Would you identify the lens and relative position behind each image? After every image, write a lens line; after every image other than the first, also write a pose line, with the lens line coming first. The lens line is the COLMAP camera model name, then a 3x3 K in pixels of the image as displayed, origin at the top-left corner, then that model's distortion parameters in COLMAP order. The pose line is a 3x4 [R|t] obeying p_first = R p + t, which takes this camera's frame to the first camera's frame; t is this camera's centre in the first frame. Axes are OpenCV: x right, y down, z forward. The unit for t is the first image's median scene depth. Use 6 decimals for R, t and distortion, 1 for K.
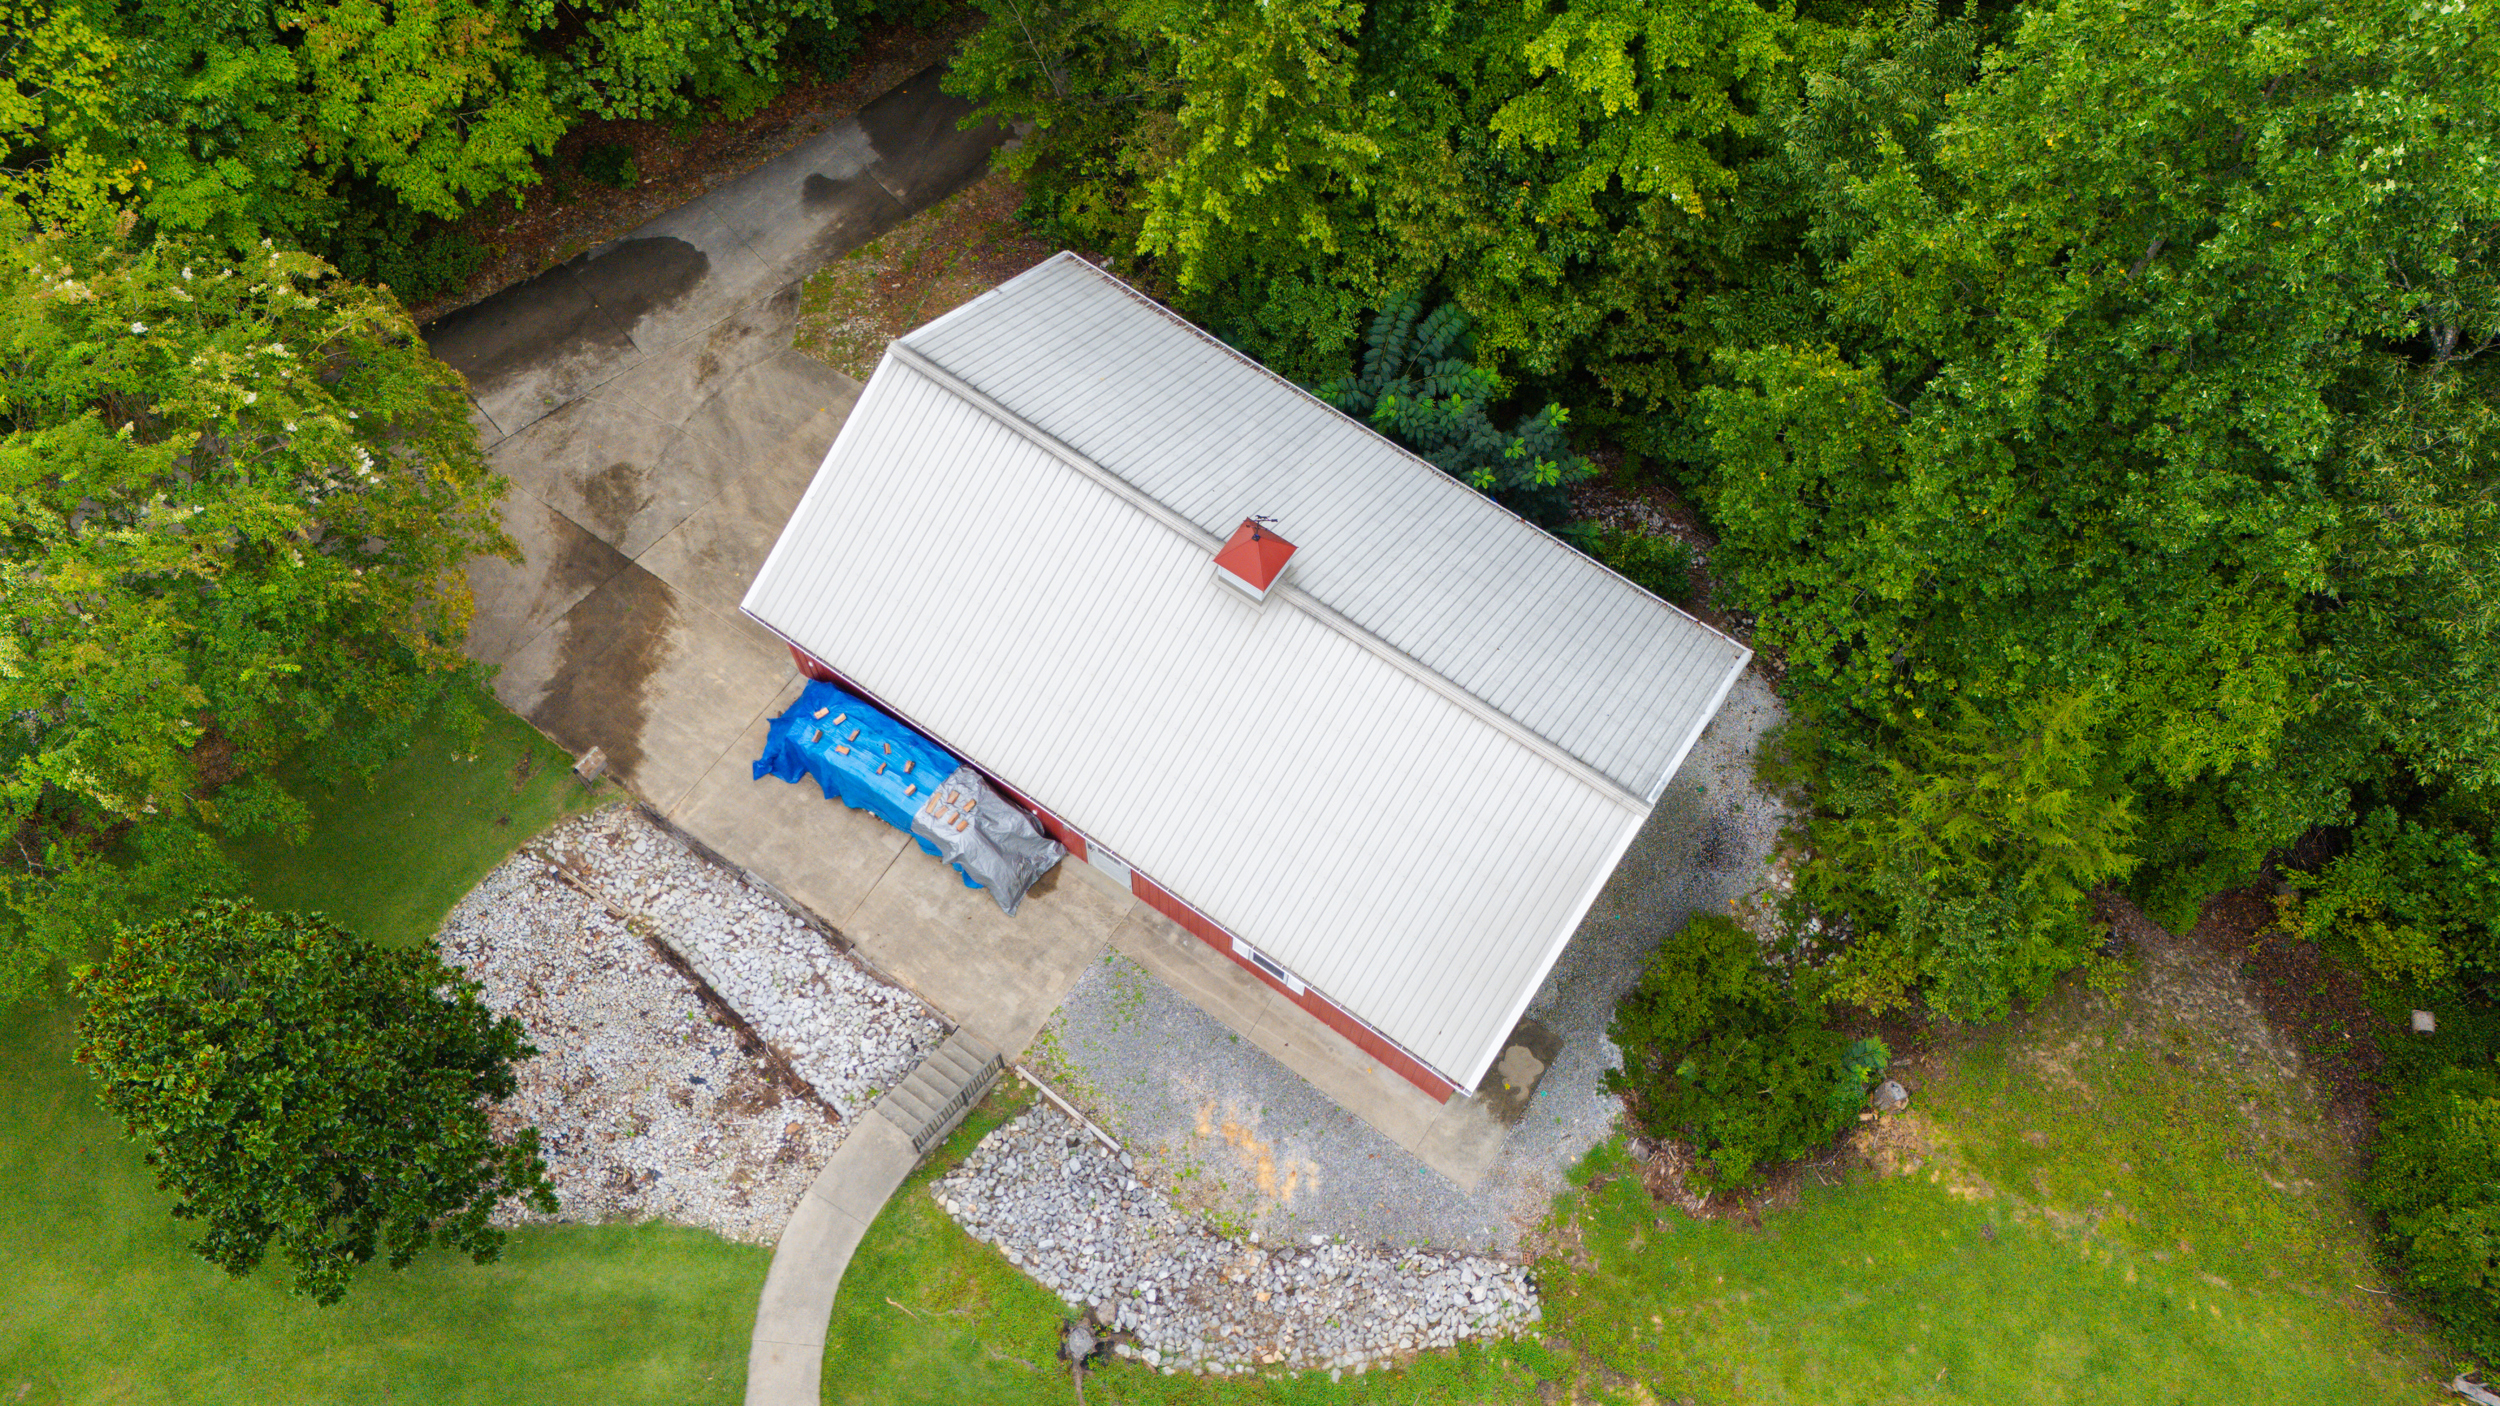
lens RADIAL K [[1829.3, 0, 1255.2], [0, 1829.3, 717.7], [0, 0, 1]] dist [0.059719, -0.054031]
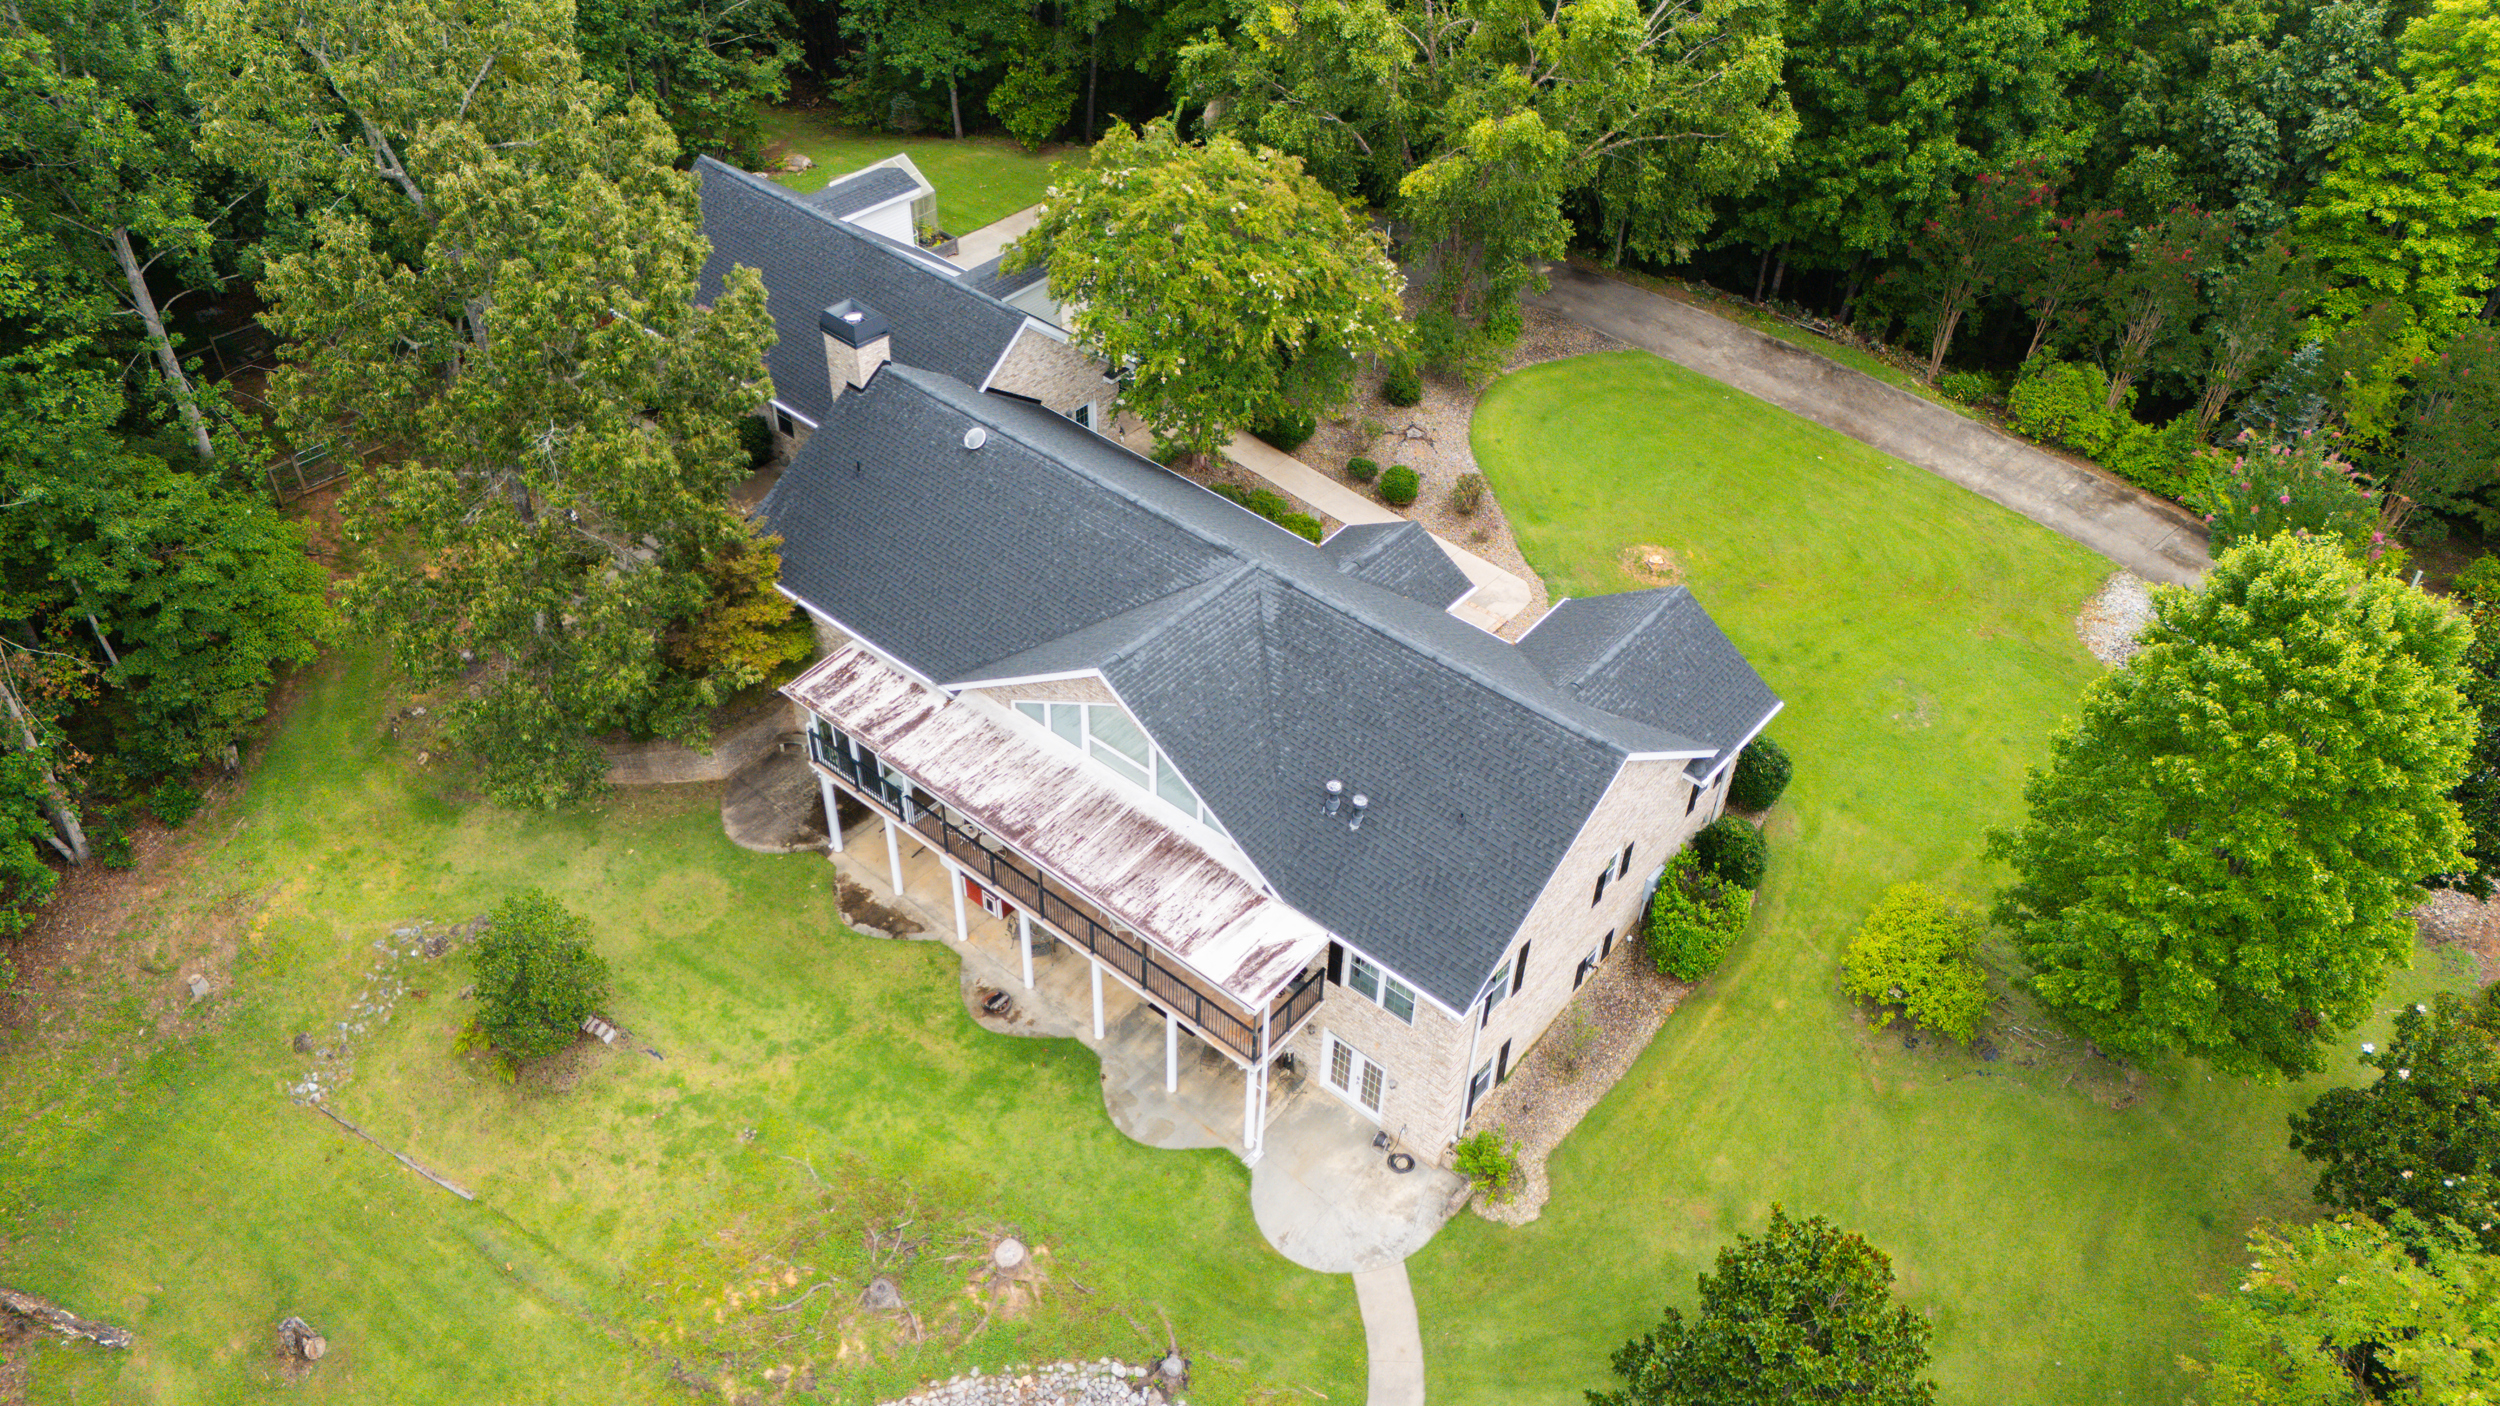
lens RADIAL K [[1829.3, 0, 1251.8], [0, 1829.3, 691.3], [0, 0, 1]] dist [0.059719, -0.054031]
pose [[-0.996814, -0.019447, -0.077356, -0.036085], [-0.069159, -0.272457, 0.959679, -0.686130], [-0.039739, 0.961971, 0.270244, 0.170317]]
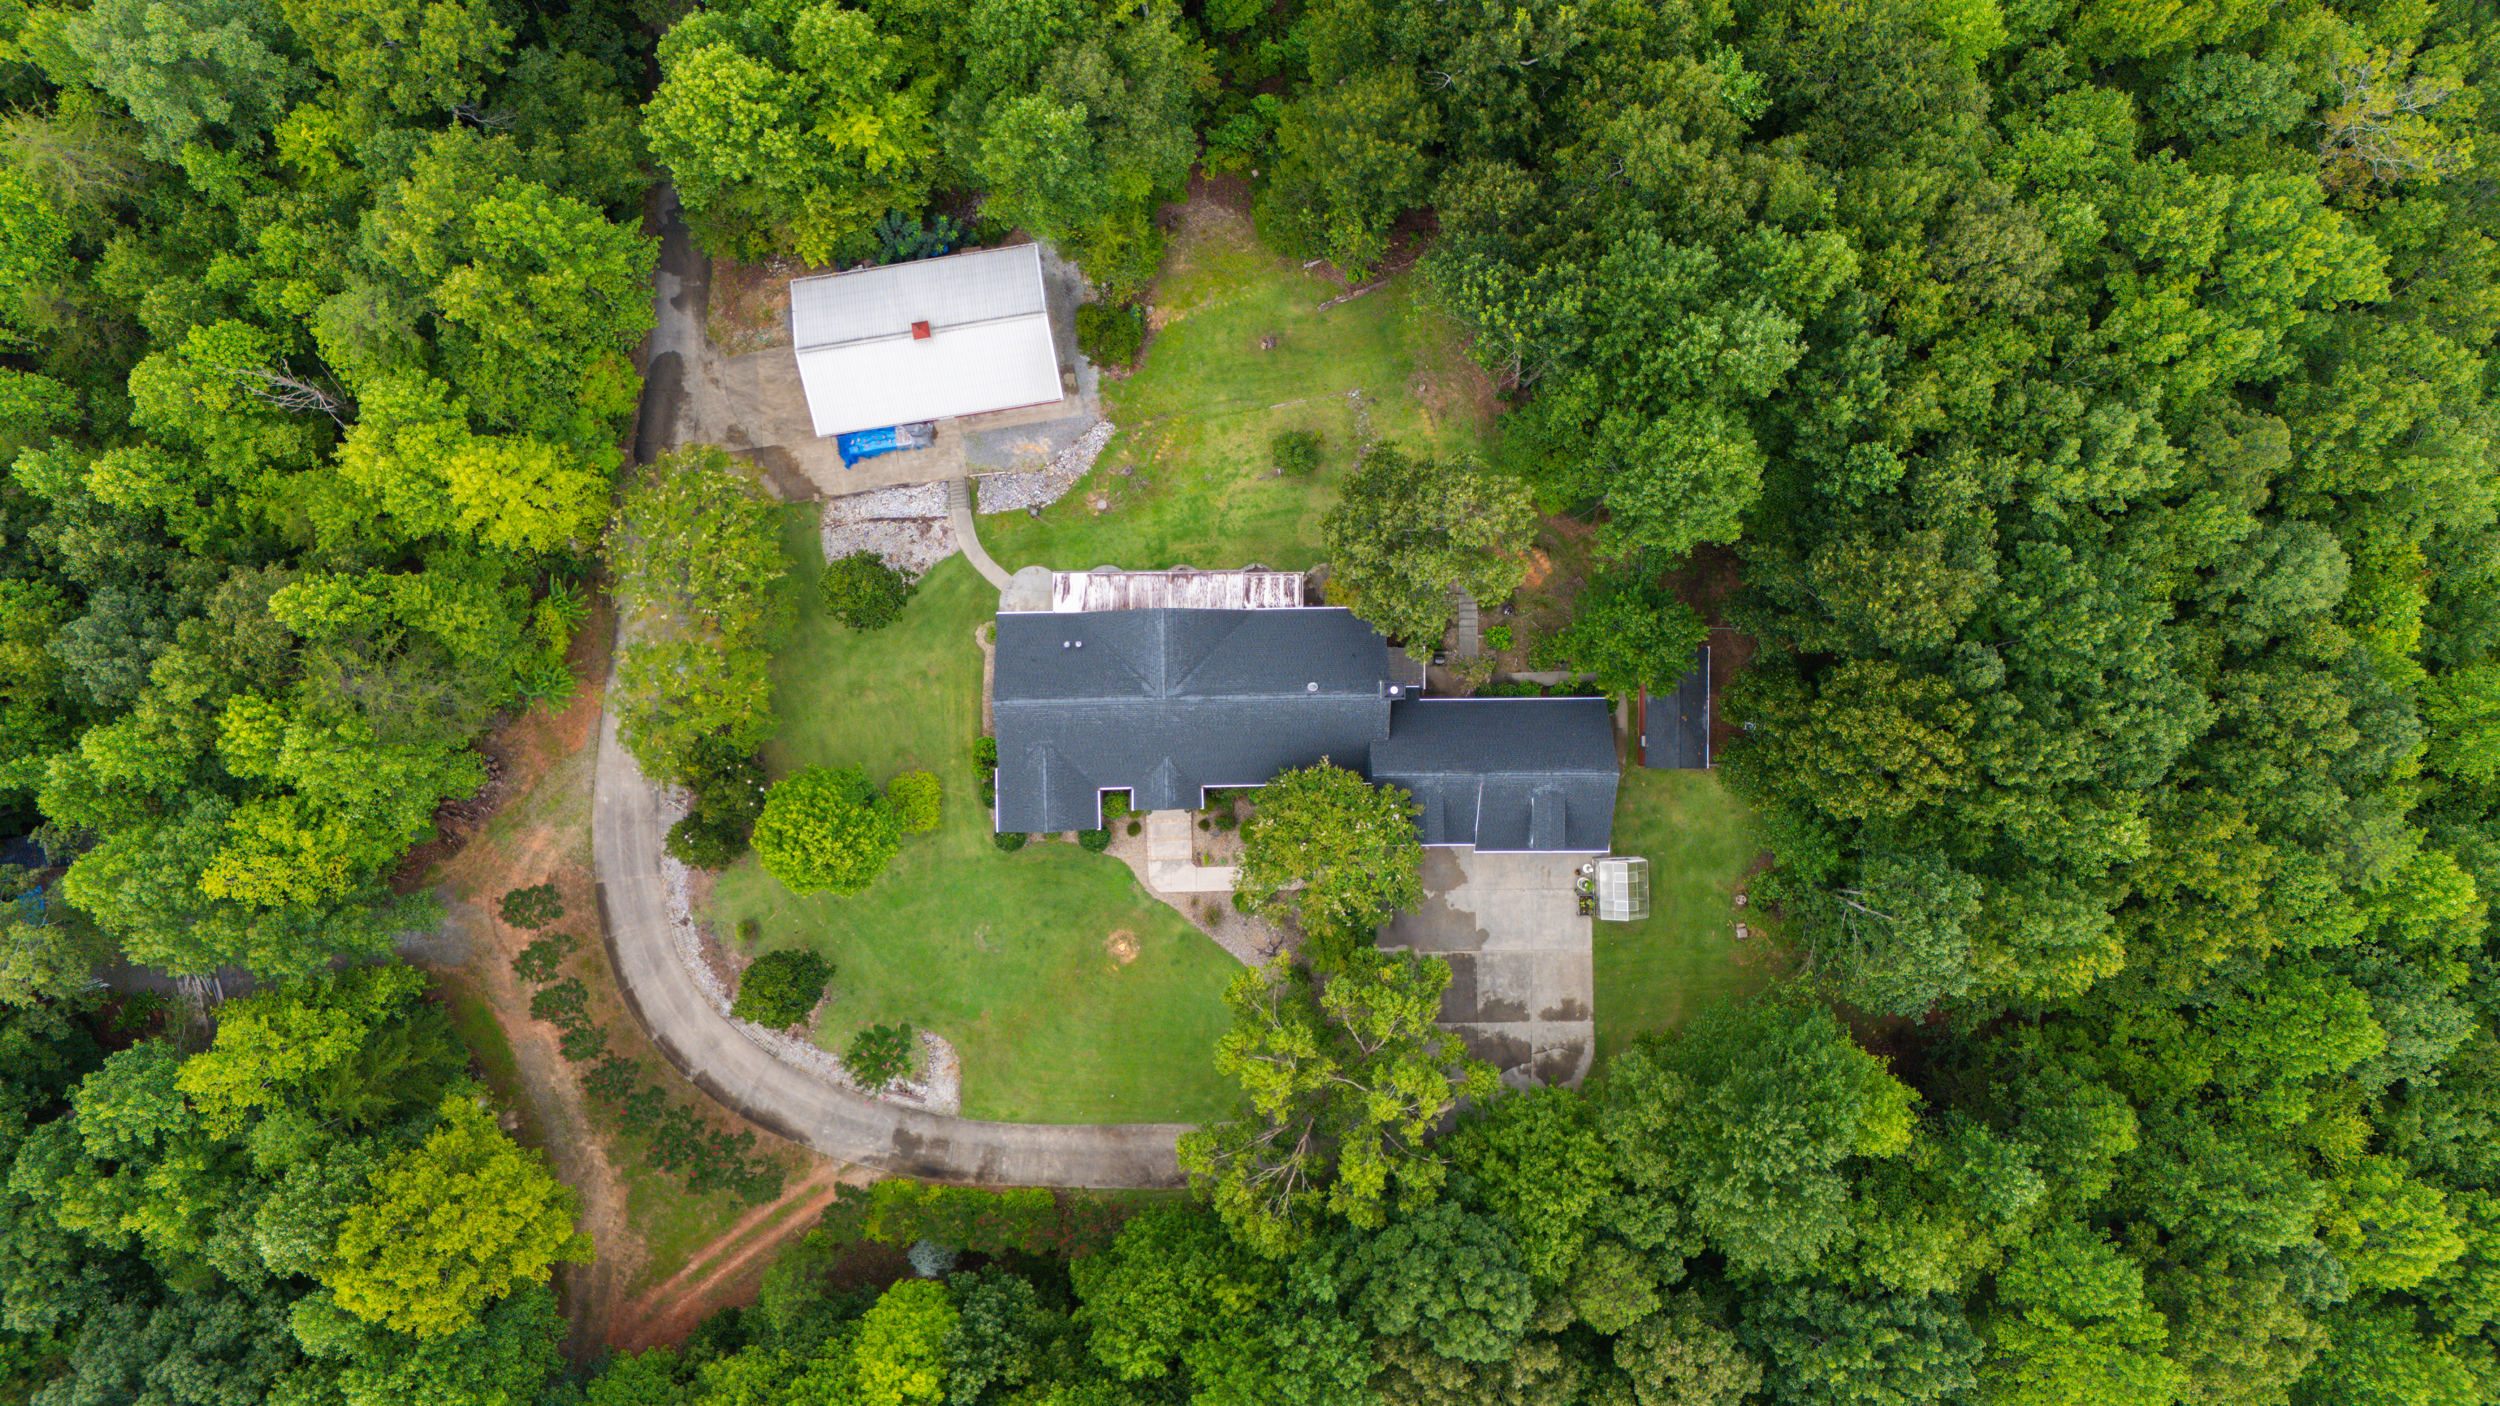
lens RADIAL K [[1829.3, 0, 1265.3], [0, 1829.3, 698.0], [0, 0, 1]] dist [0.059719, -0.054031]
pose [[0.724048, -0.689710, -0.007394, 0.018557], [0.622747, 0.649069, 0.436916, -0.735007], [-0.296546, -0.320953, 0.899472, -2.549773]]
